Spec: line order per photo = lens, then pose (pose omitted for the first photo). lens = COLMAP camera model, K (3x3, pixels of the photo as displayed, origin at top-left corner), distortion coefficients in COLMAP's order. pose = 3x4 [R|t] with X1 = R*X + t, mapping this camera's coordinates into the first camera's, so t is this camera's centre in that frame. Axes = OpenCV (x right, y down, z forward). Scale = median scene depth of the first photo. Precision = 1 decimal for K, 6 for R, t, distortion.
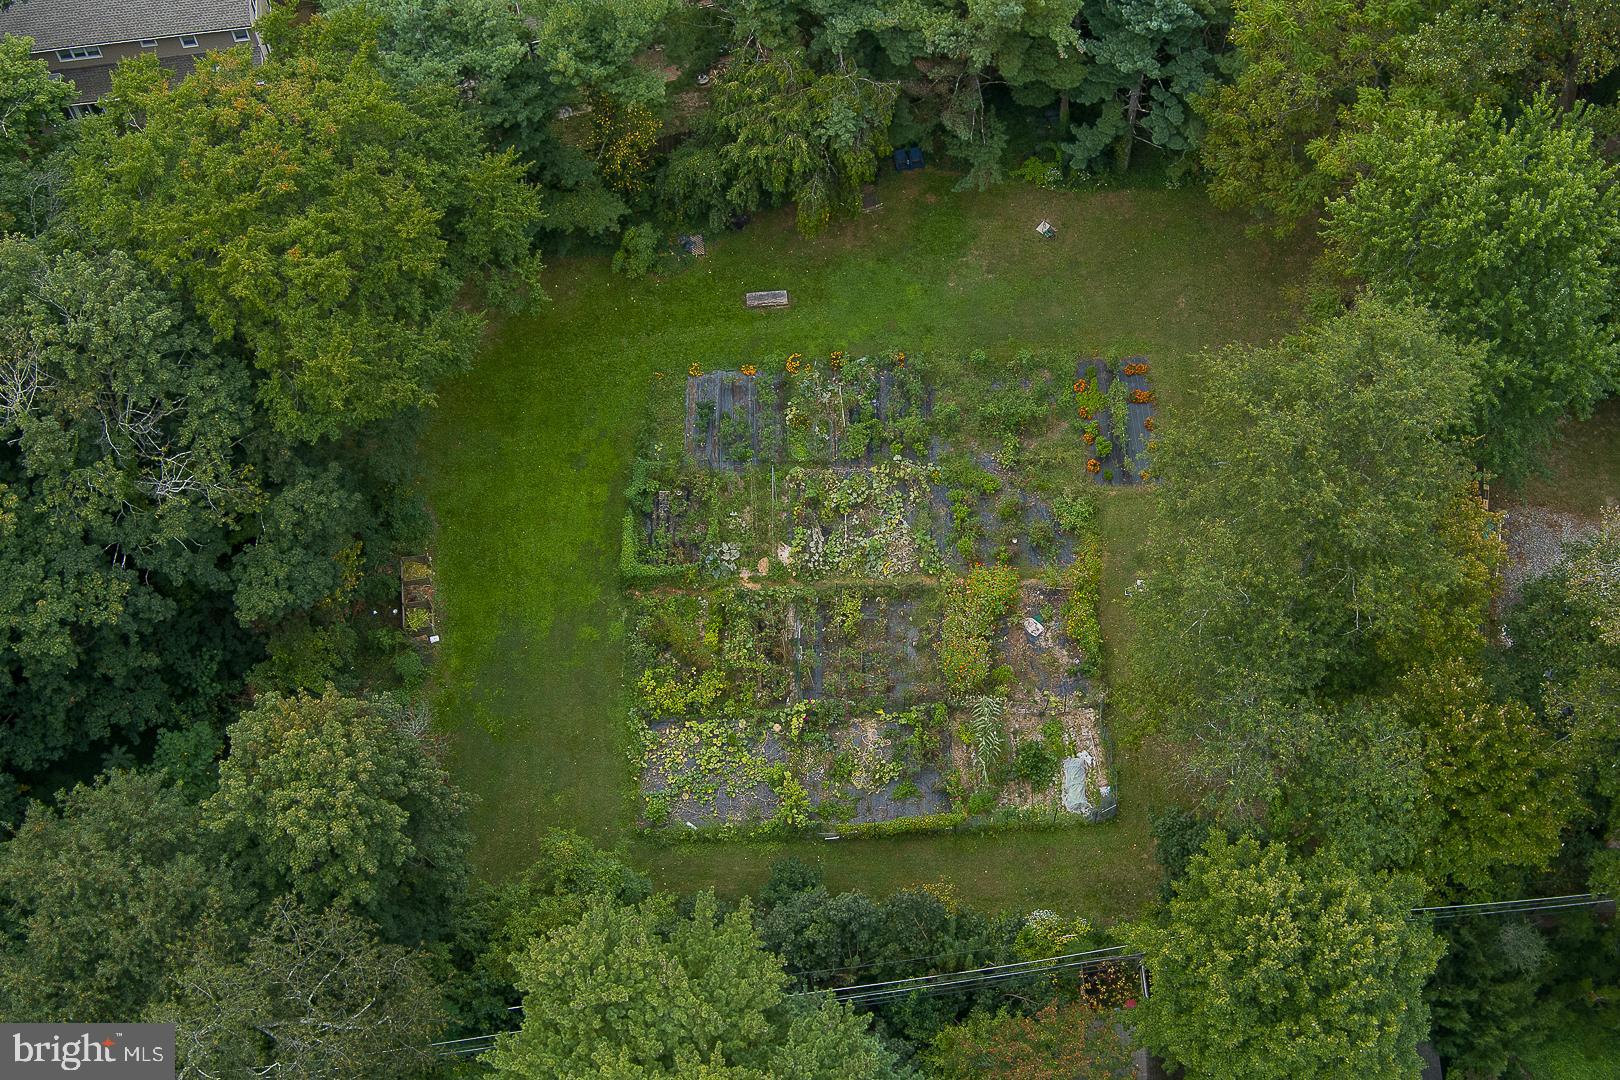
lens RADIAL K [[1966.5, 0, 858.4], [0, 1966.5, 539.8], [0, 0, 1]] dist [-0.011289, -0.217635]
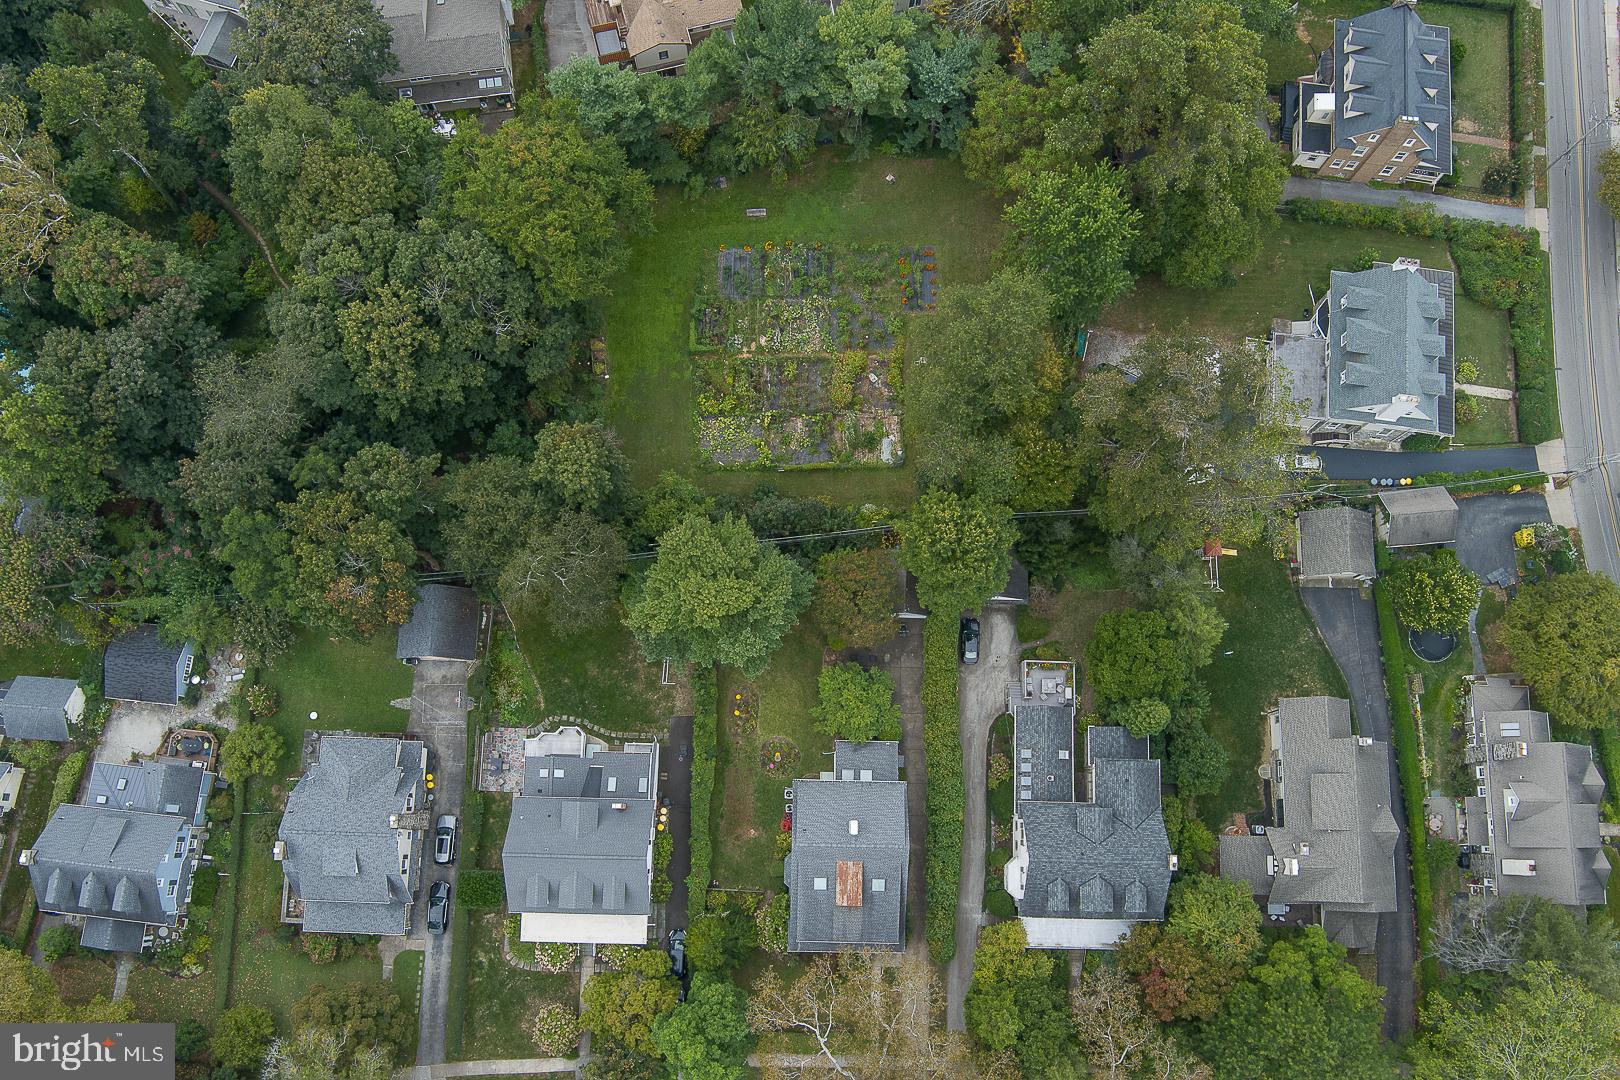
lens RADIAL K [[1966.5, 0, 858.4], [0, 1966.5, 539.8], [0, 0, 1]] dist [-0.011289, -0.217635]
pose [[0.999651, 0.026350, 0.002128, 0.073395], [-0.025596, 0.944674, 0.327010, -0.522714], [0.006607, -0.326950, 0.945018, -1.201569]]
